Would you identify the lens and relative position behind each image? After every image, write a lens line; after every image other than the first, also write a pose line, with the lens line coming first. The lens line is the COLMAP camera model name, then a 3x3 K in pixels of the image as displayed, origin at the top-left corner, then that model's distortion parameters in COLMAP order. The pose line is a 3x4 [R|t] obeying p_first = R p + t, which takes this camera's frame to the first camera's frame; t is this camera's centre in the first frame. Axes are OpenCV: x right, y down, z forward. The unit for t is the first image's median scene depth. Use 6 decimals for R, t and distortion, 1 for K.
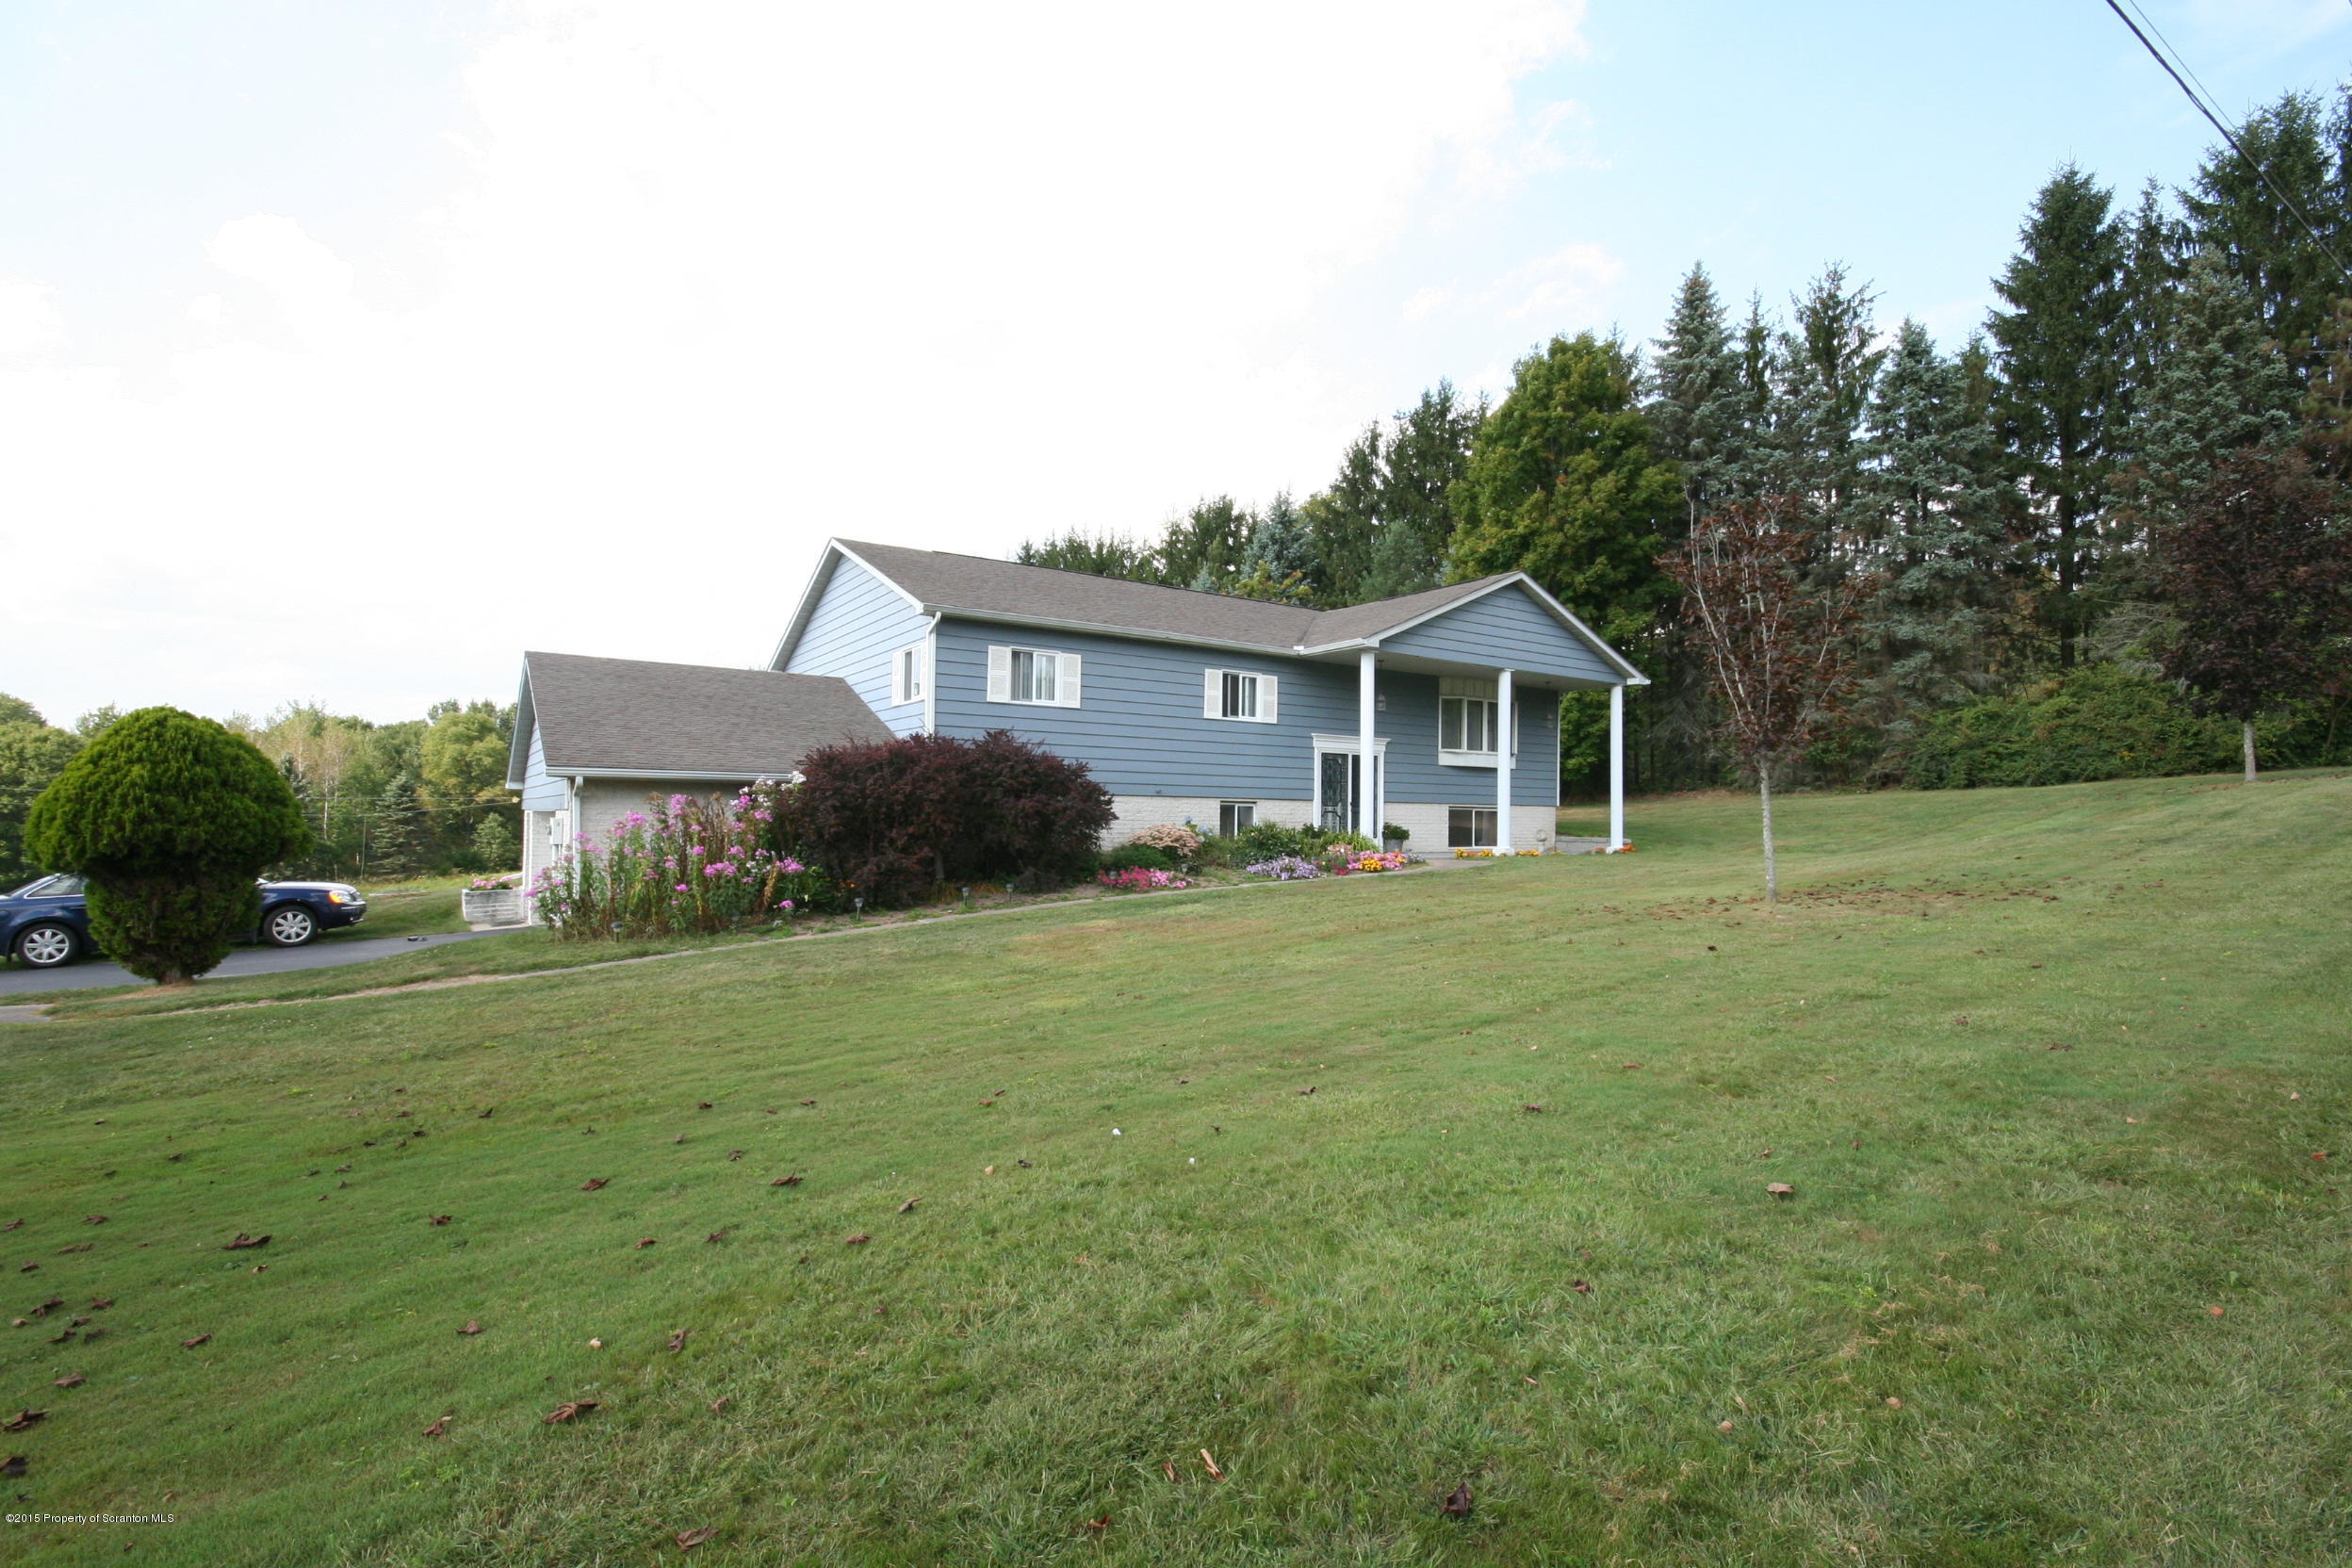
lens RADIAL K [[1114.5, 0, 1178.4], [0, 1114.5, 792.1], [0, 0, 1]] dist [-0.013870, -0.001122]
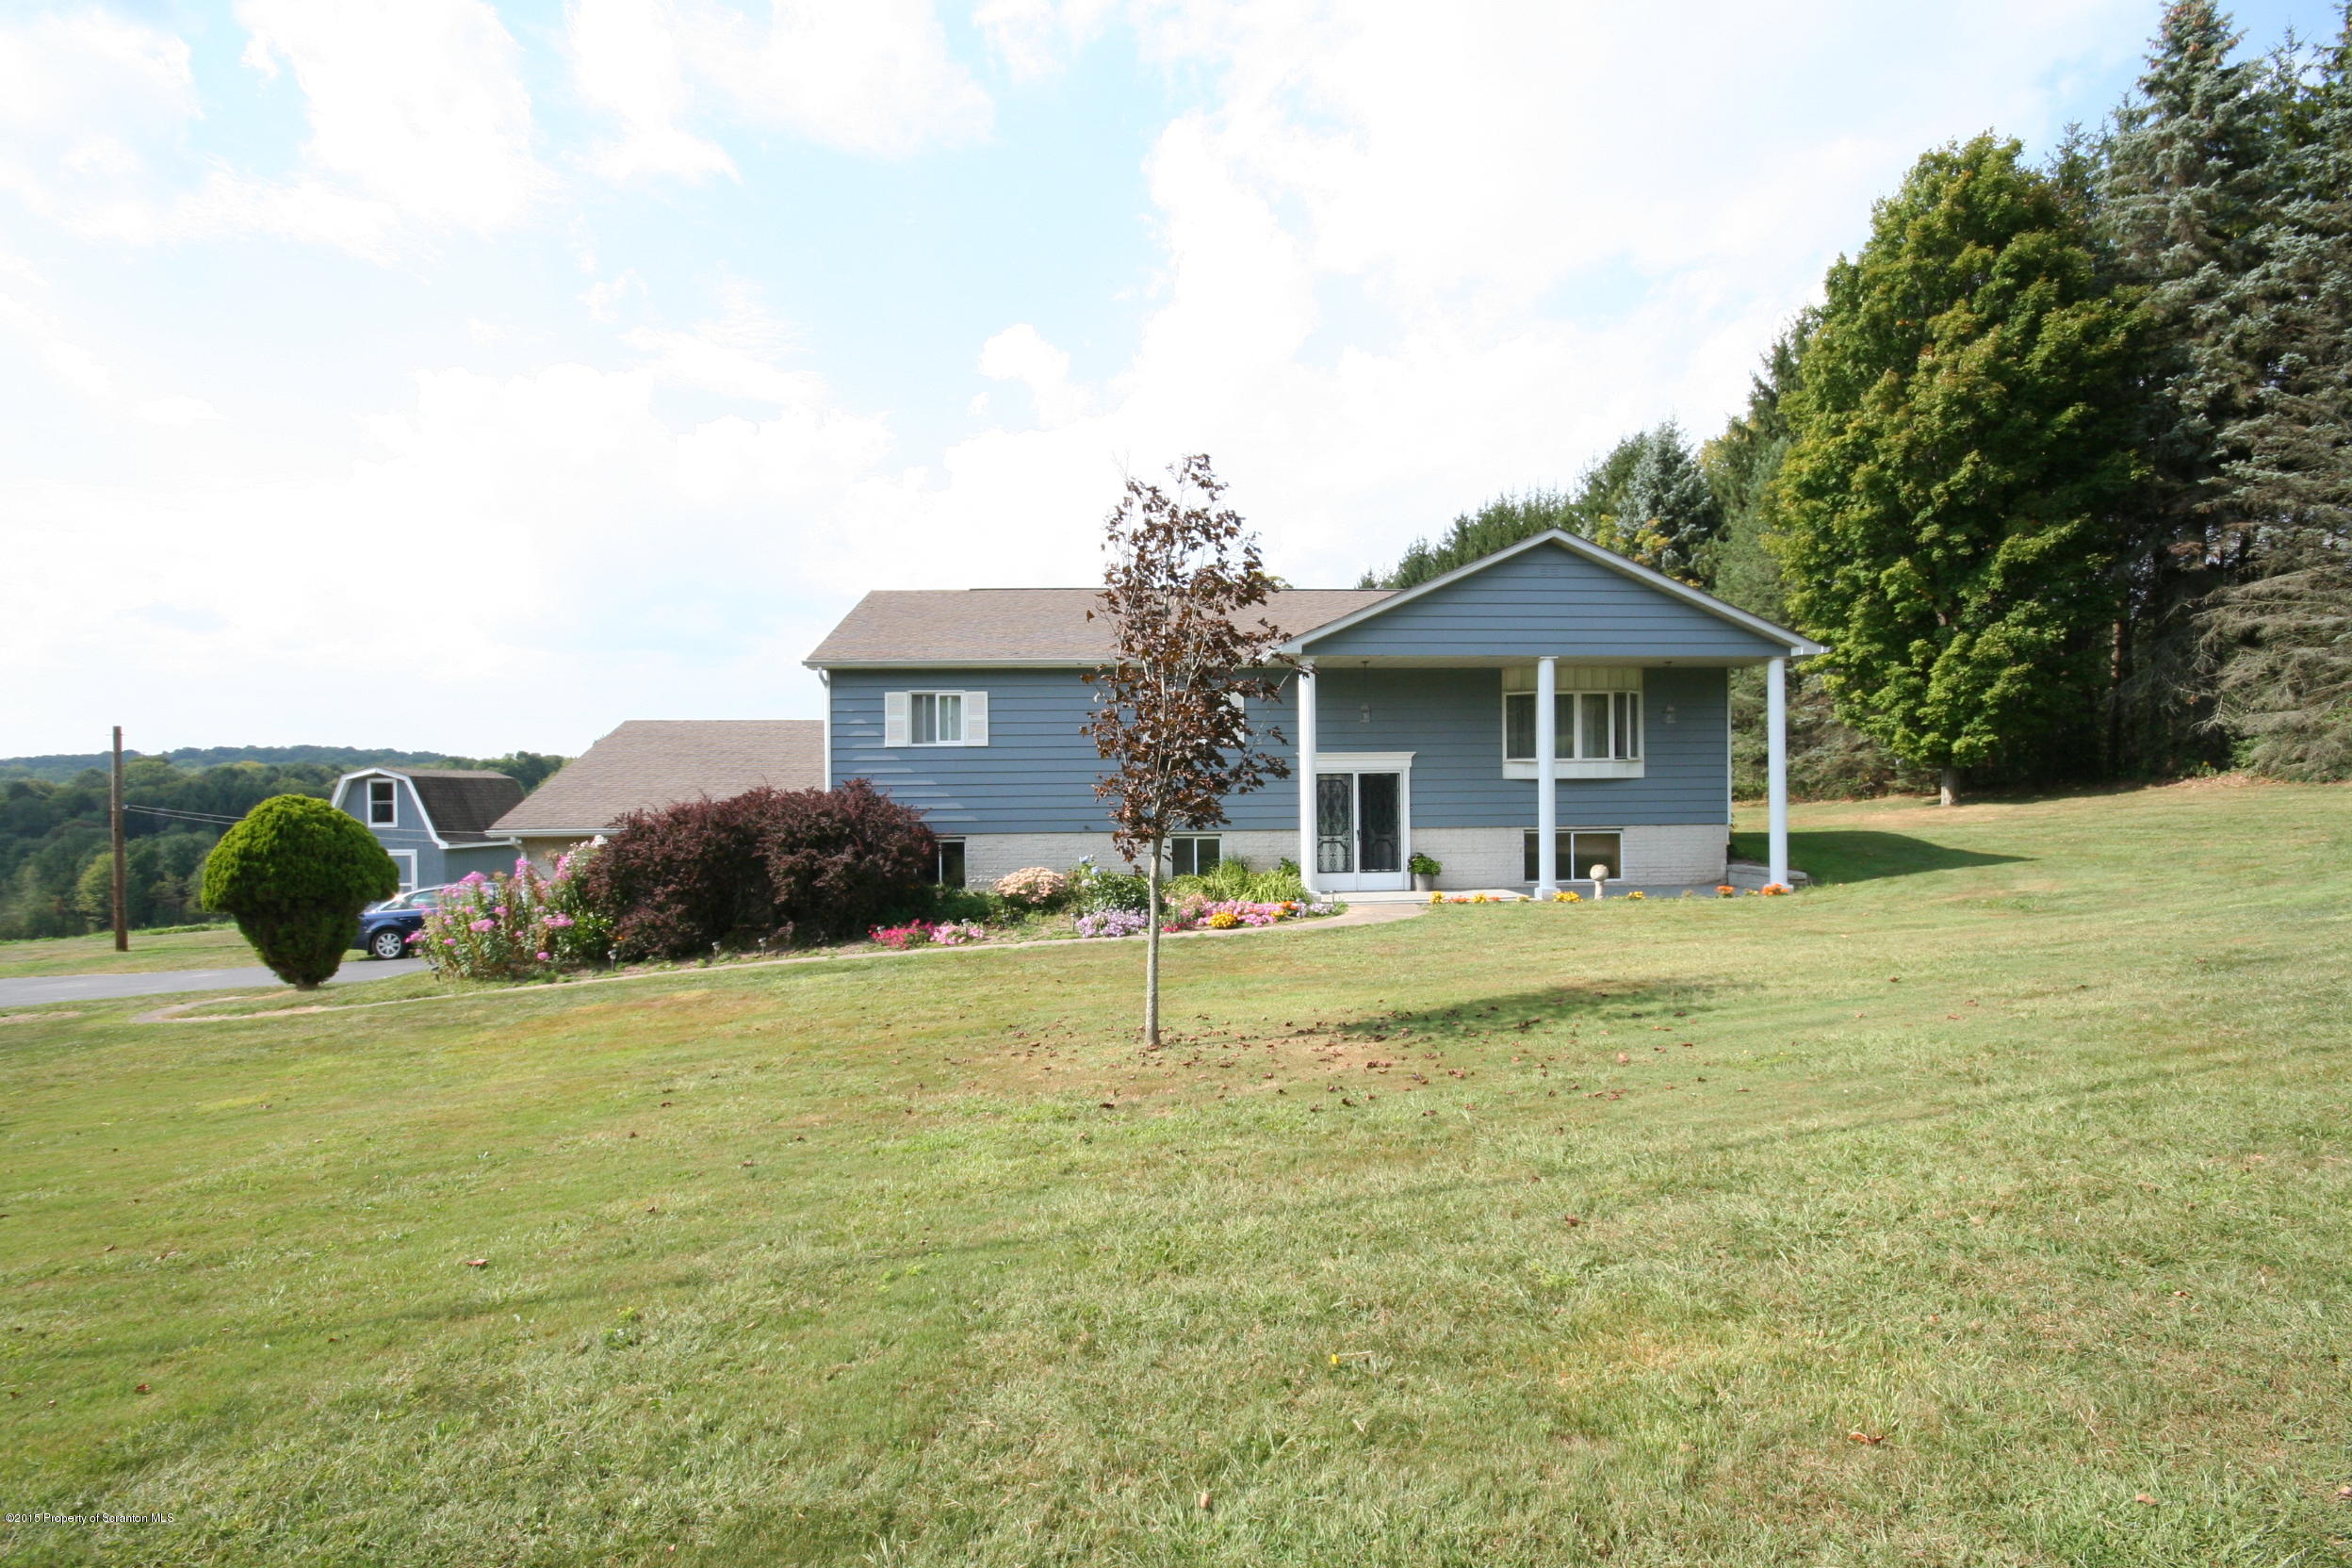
lens RADIAL K [[1114.5, 0, 1178.4], [0, 1114.5, 792.1], [0, 0, 1]] dist [-0.013870, -0.001122]
pose [[0.857585, -0.020834, -0.513921, 0.469381], [0.033639, 0.999312, 0.015623, -0.037589], [0.513242, -0.030685, 0.857695, 0.205795]]
